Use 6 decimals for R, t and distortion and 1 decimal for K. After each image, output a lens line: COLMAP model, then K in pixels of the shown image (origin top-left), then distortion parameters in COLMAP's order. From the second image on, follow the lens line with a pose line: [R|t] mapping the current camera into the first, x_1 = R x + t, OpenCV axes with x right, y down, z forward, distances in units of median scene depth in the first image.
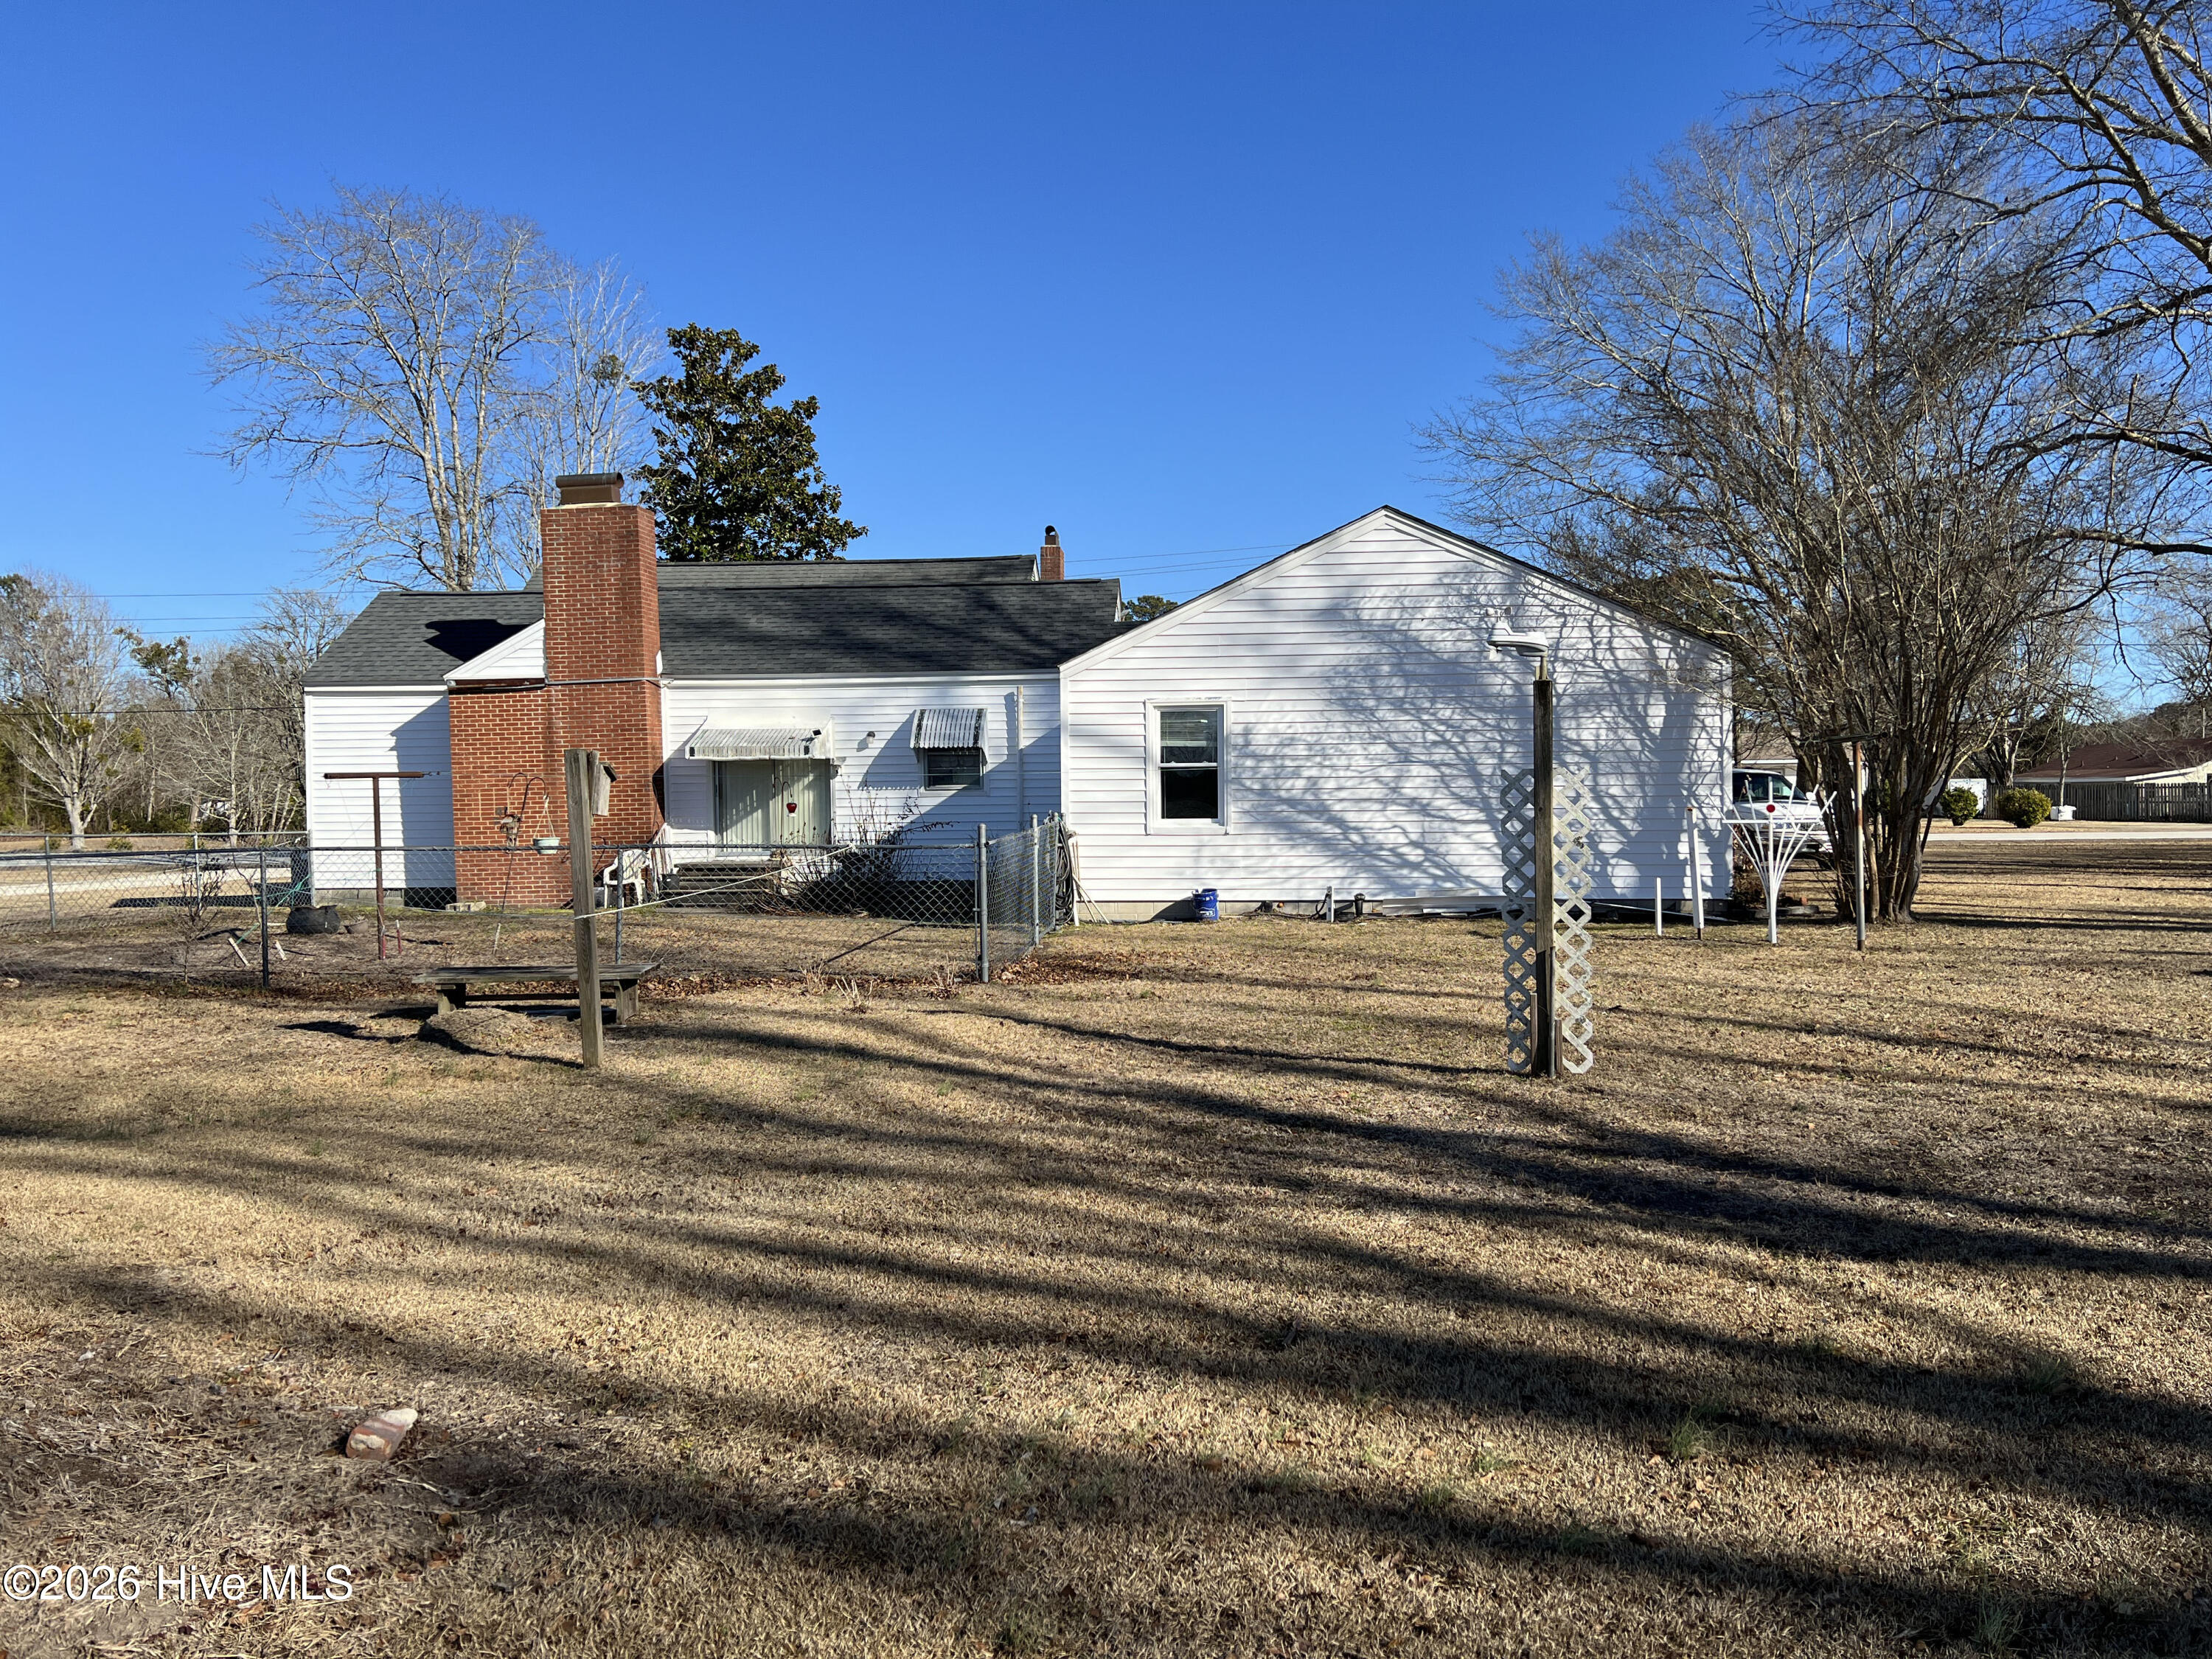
lens RADIAL K [[1665.1, 0, 1108.0], [0, 1665.1, 843.8], [0, 0, 1]] dist [0.067866, -0.078122]
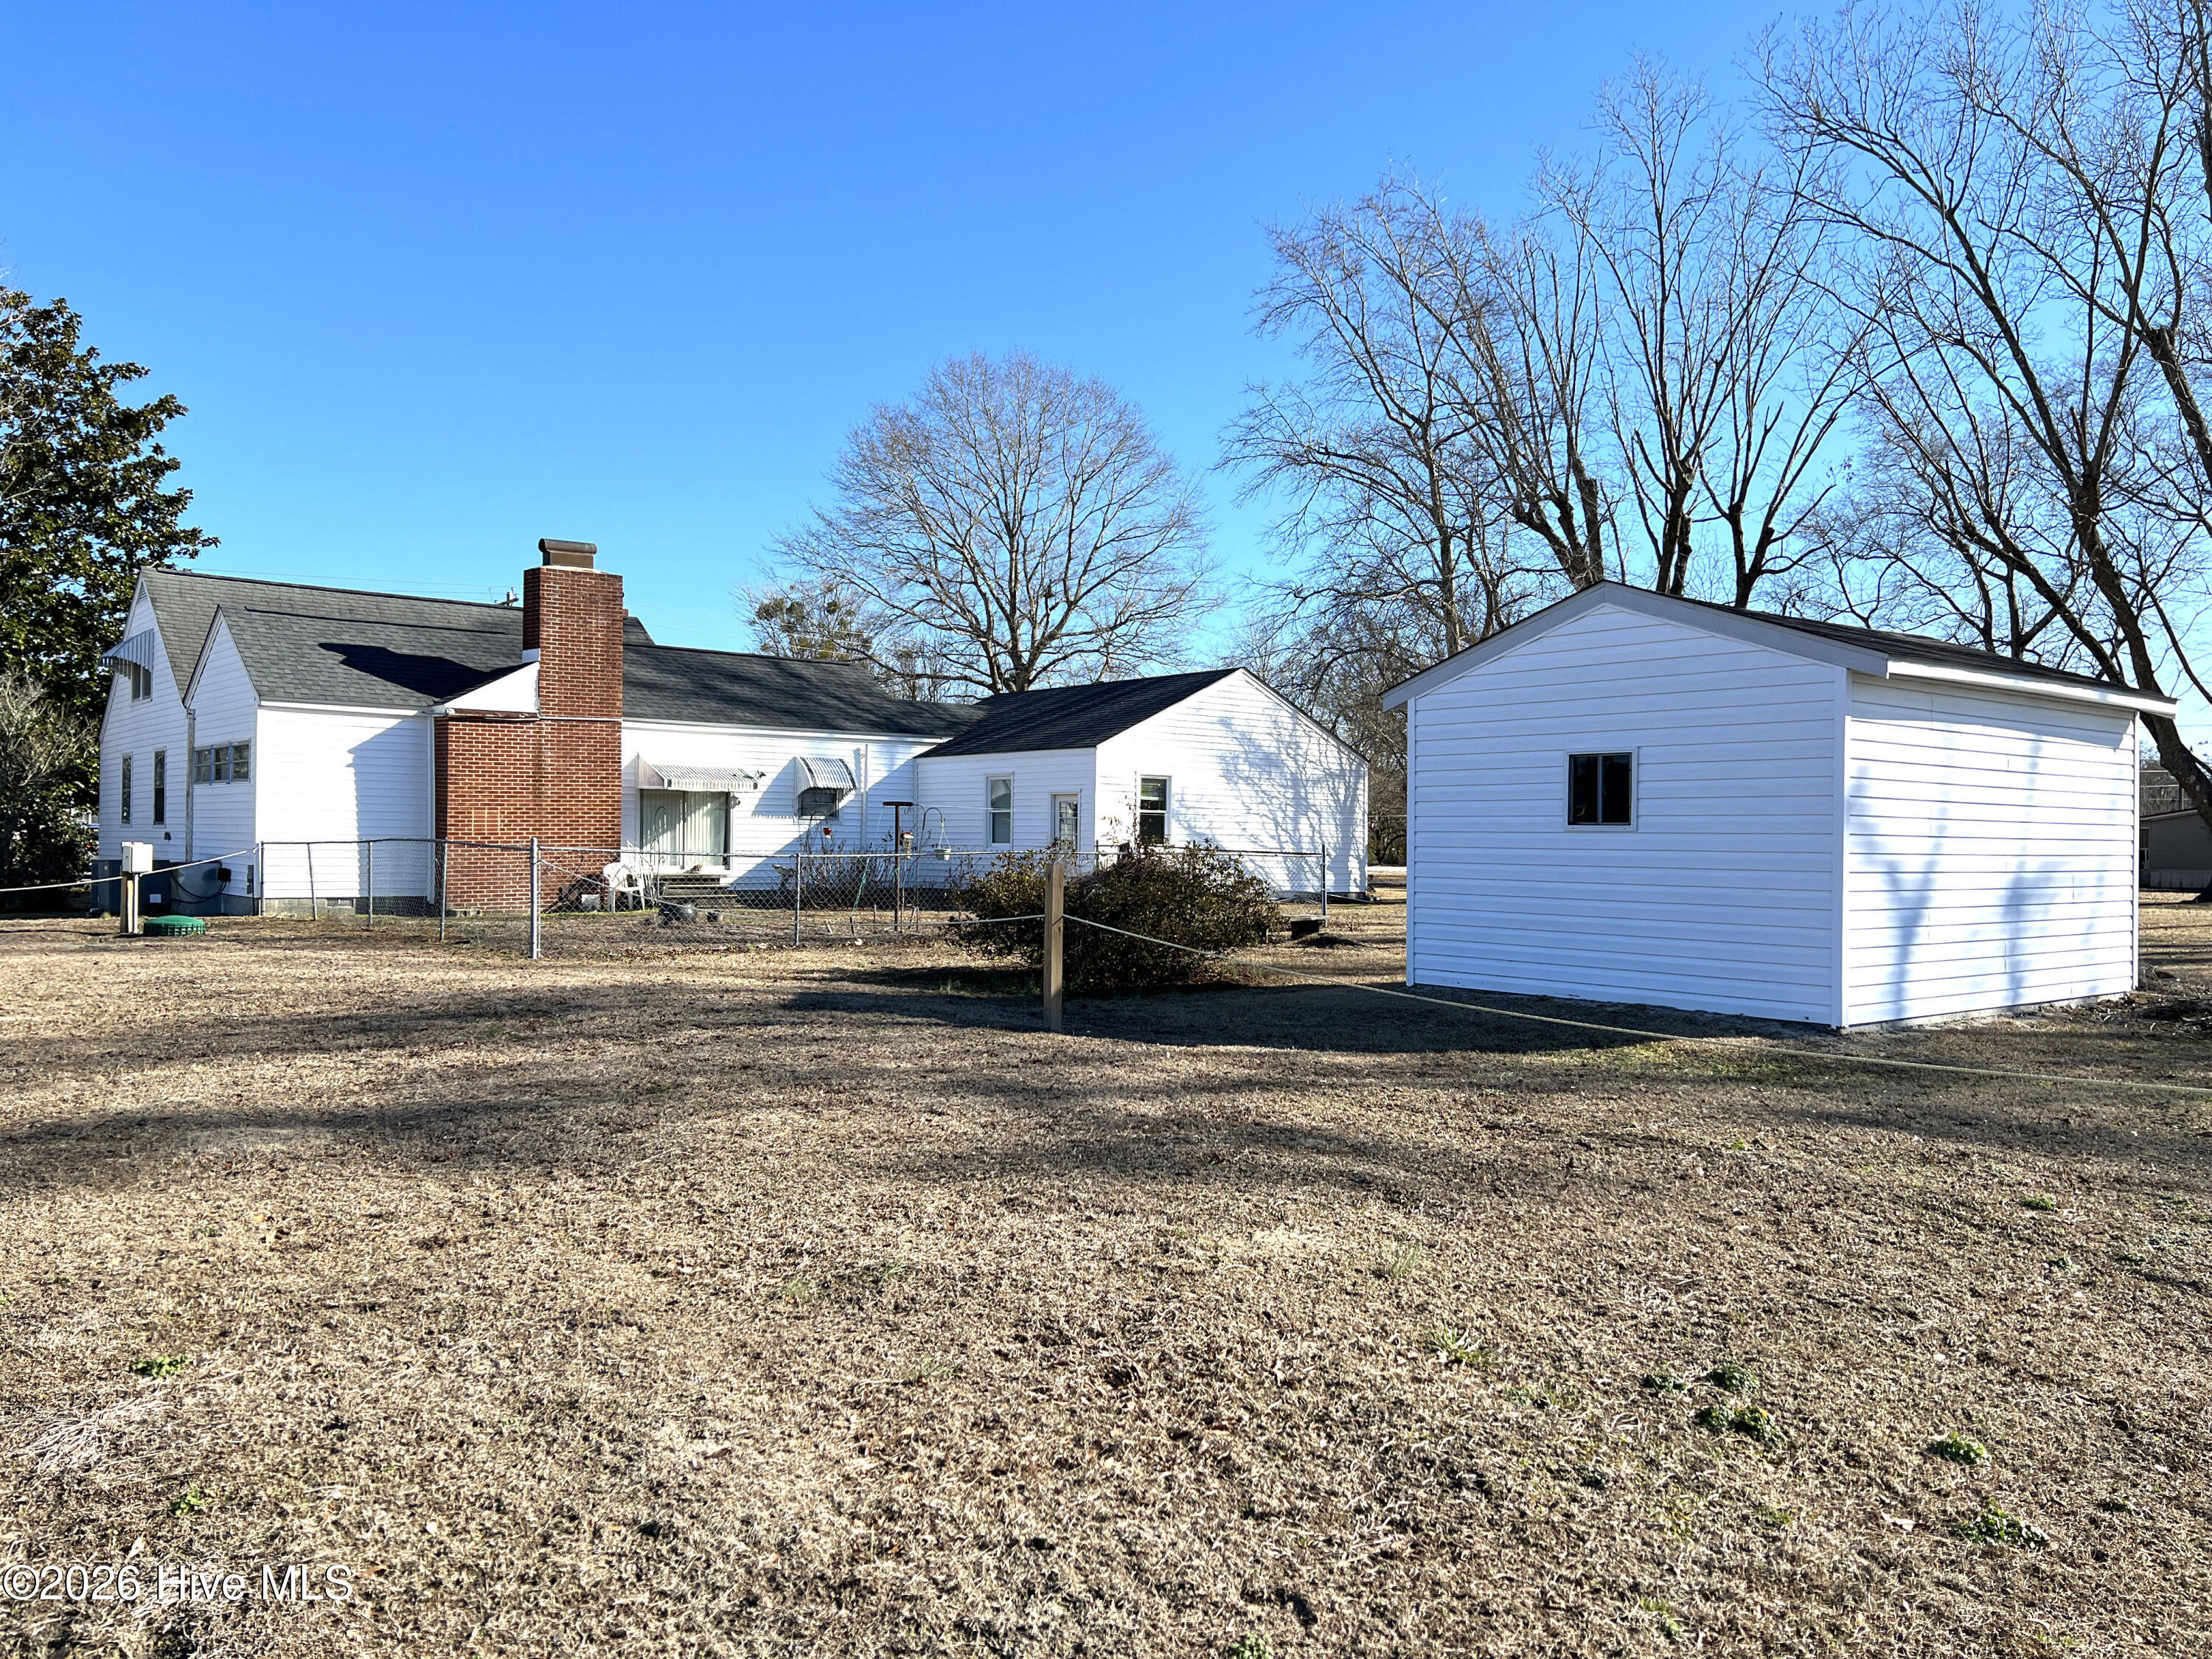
lens RADIAL K [[1665.1, 0, 1108.0], [0, 1665.1, 843.8], [0, 0, 1]] dist [0.067866, -0.078122]
pose [[0.726307, 0.018846, 0.687112, -0.832613], [-0.002546, 0.999691, -0.024728, 0.018780], [-0.687365, 0.016211, 0.726131, -0.110882]]
